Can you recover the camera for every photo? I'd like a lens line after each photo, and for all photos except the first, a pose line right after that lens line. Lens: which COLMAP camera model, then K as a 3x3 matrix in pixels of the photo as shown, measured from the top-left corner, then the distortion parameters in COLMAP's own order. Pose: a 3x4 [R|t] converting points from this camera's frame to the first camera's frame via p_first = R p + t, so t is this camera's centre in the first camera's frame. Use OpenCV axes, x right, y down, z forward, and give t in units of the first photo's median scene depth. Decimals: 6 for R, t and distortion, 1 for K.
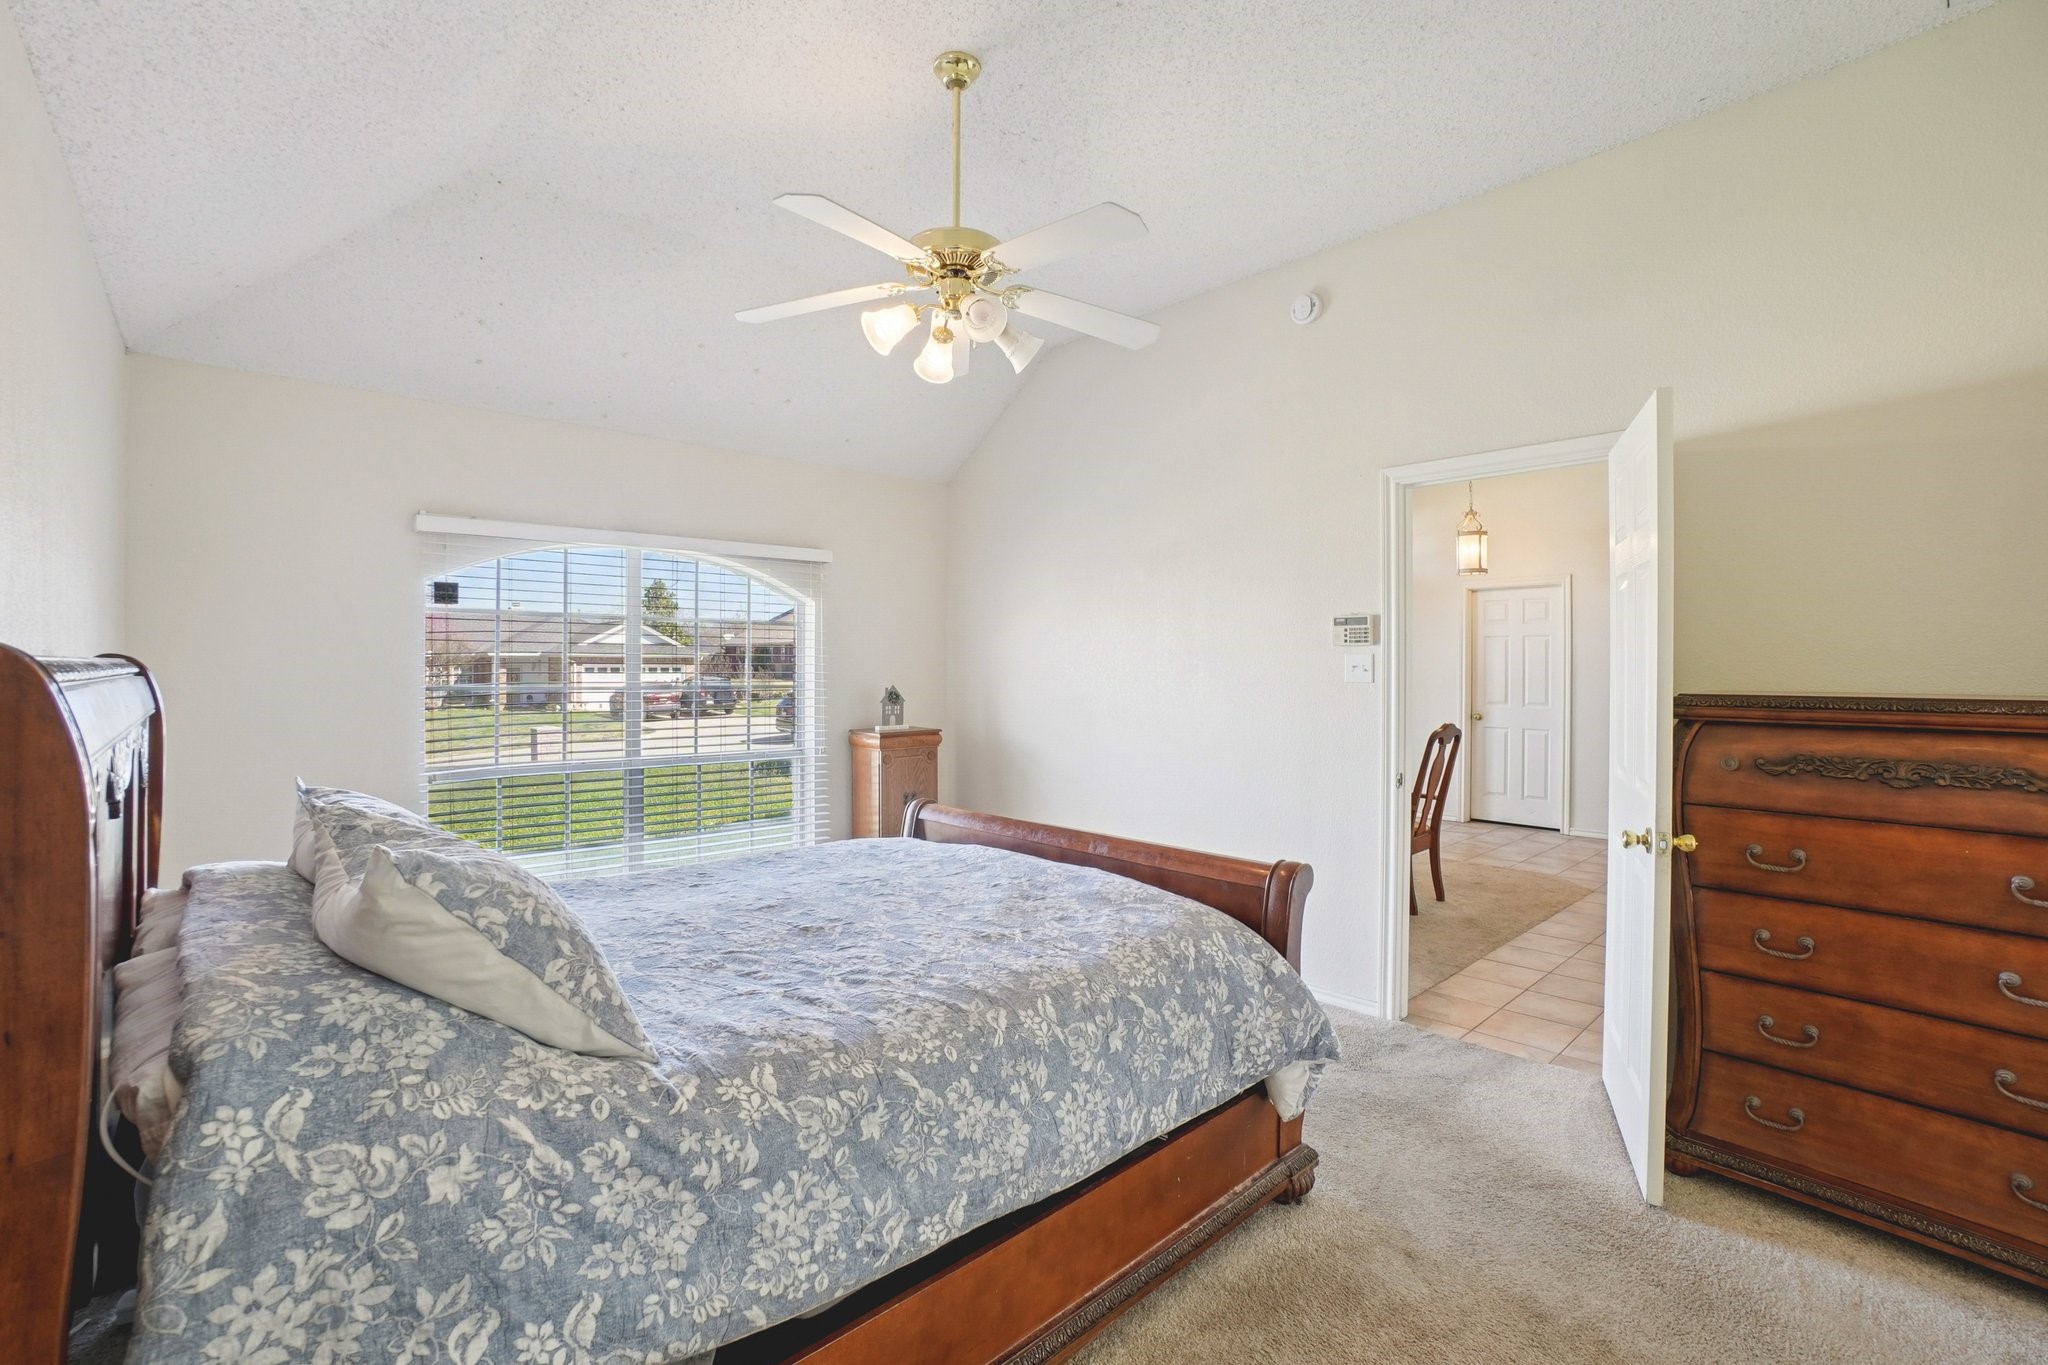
lens RADIAL K [[896.5, 0, 1012.2], [0, 896.5, 665.8], [0, 0, 1]] dist [-0.061318, 0.018263]
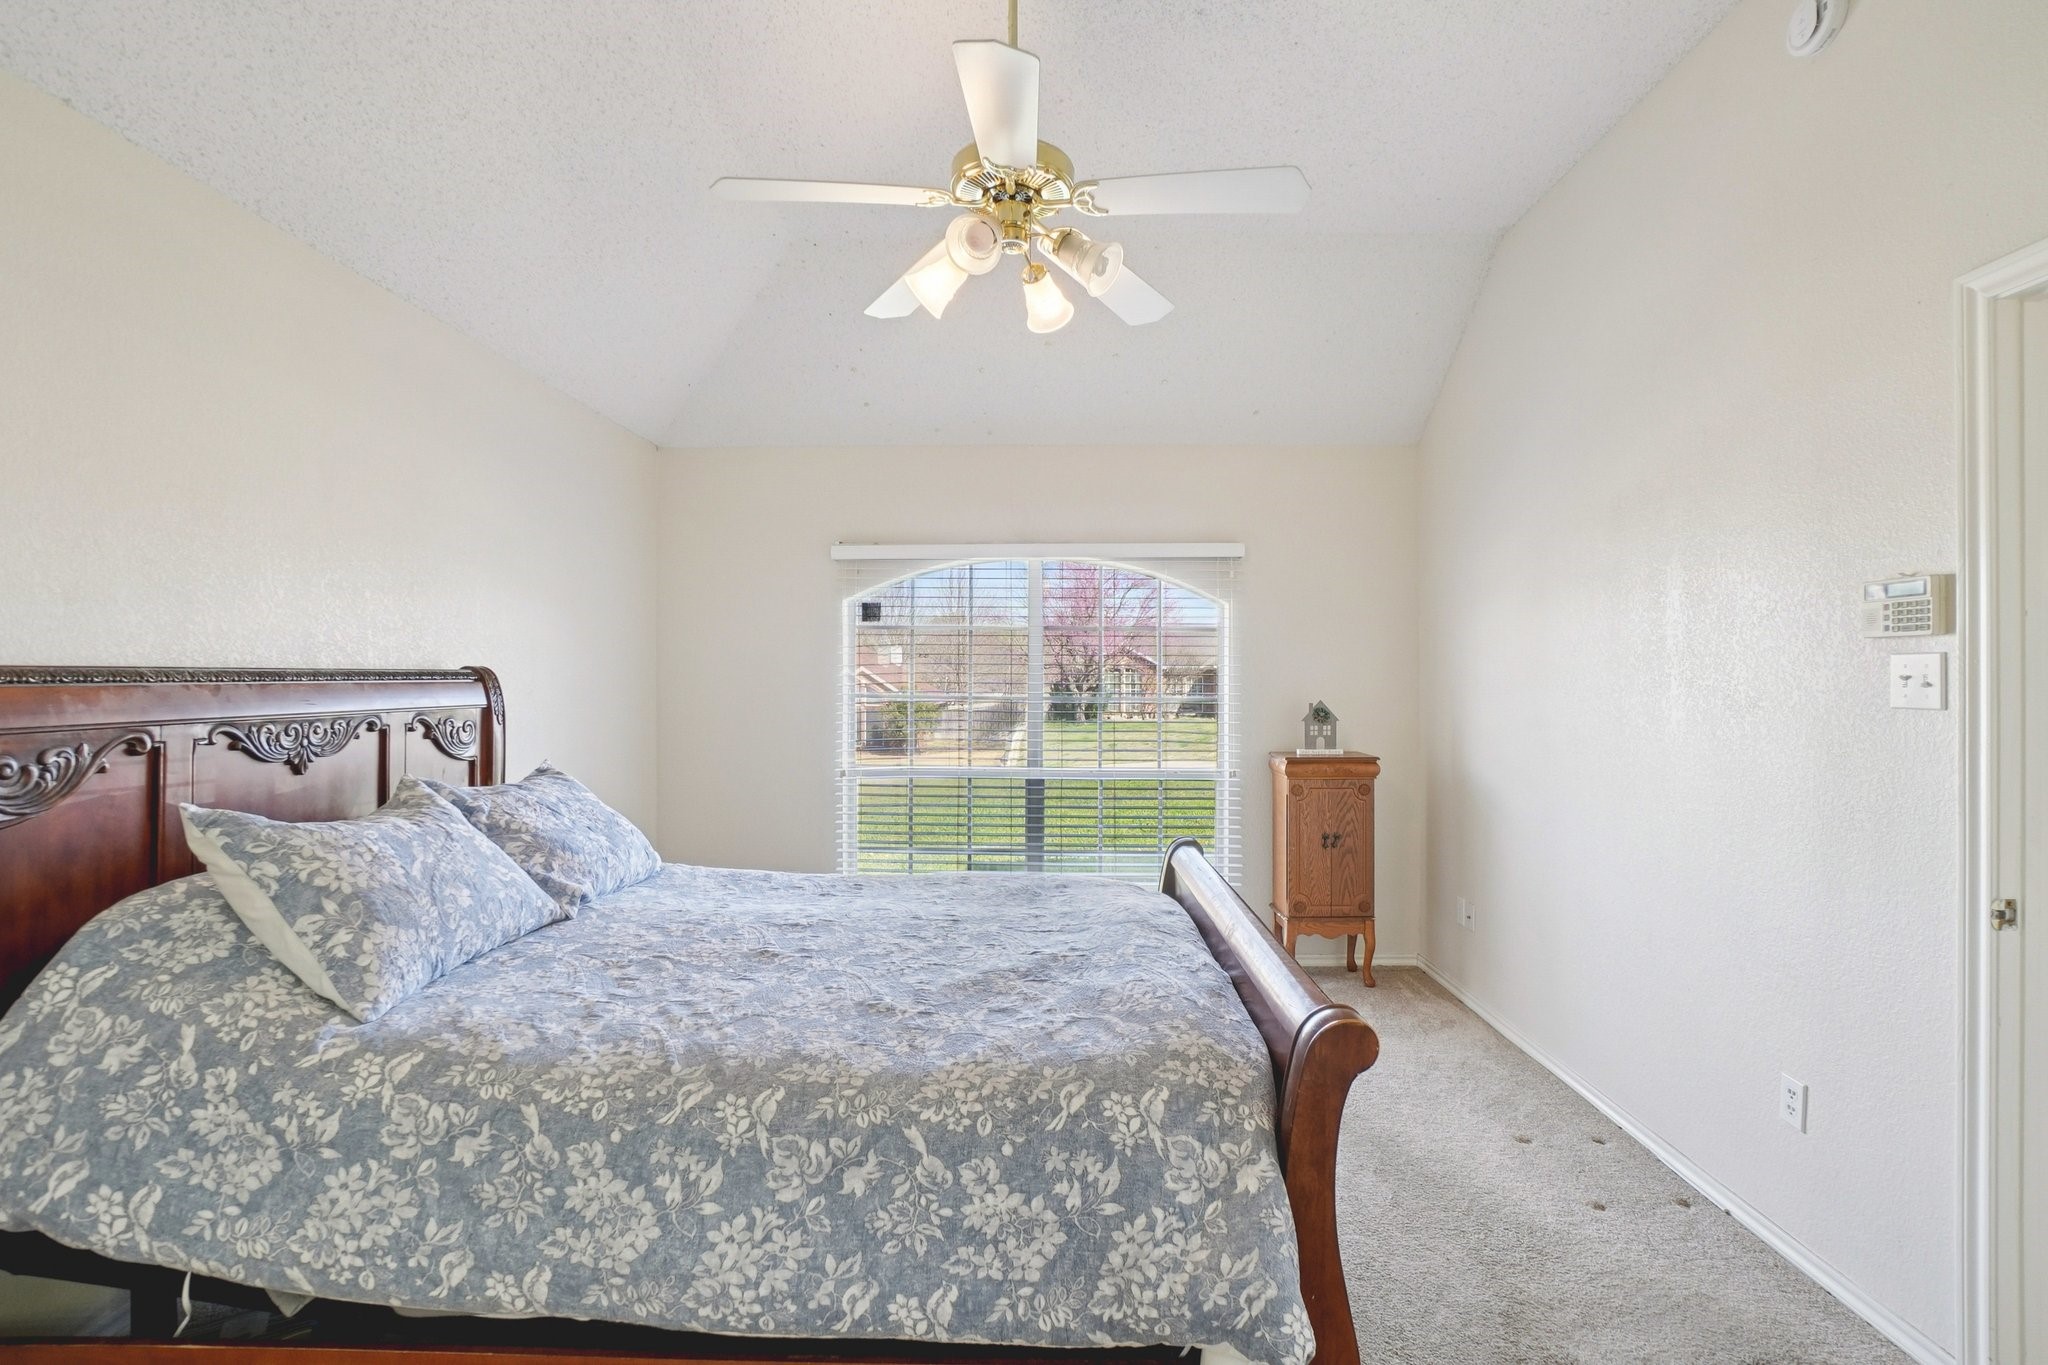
lens RADIAL K [[952.7, 0, 1018.0], [0, 952.7, 670.1], [0, 0, 1]] dist [-0.058824, 0.020922]
pose [[0.724820, -0.003882, -0.688928, 0.839439], [-0.001757, 0.999970, -0.007484, 0.003564], [0.688936, 0.006635, 0.724792, 0.584064]]
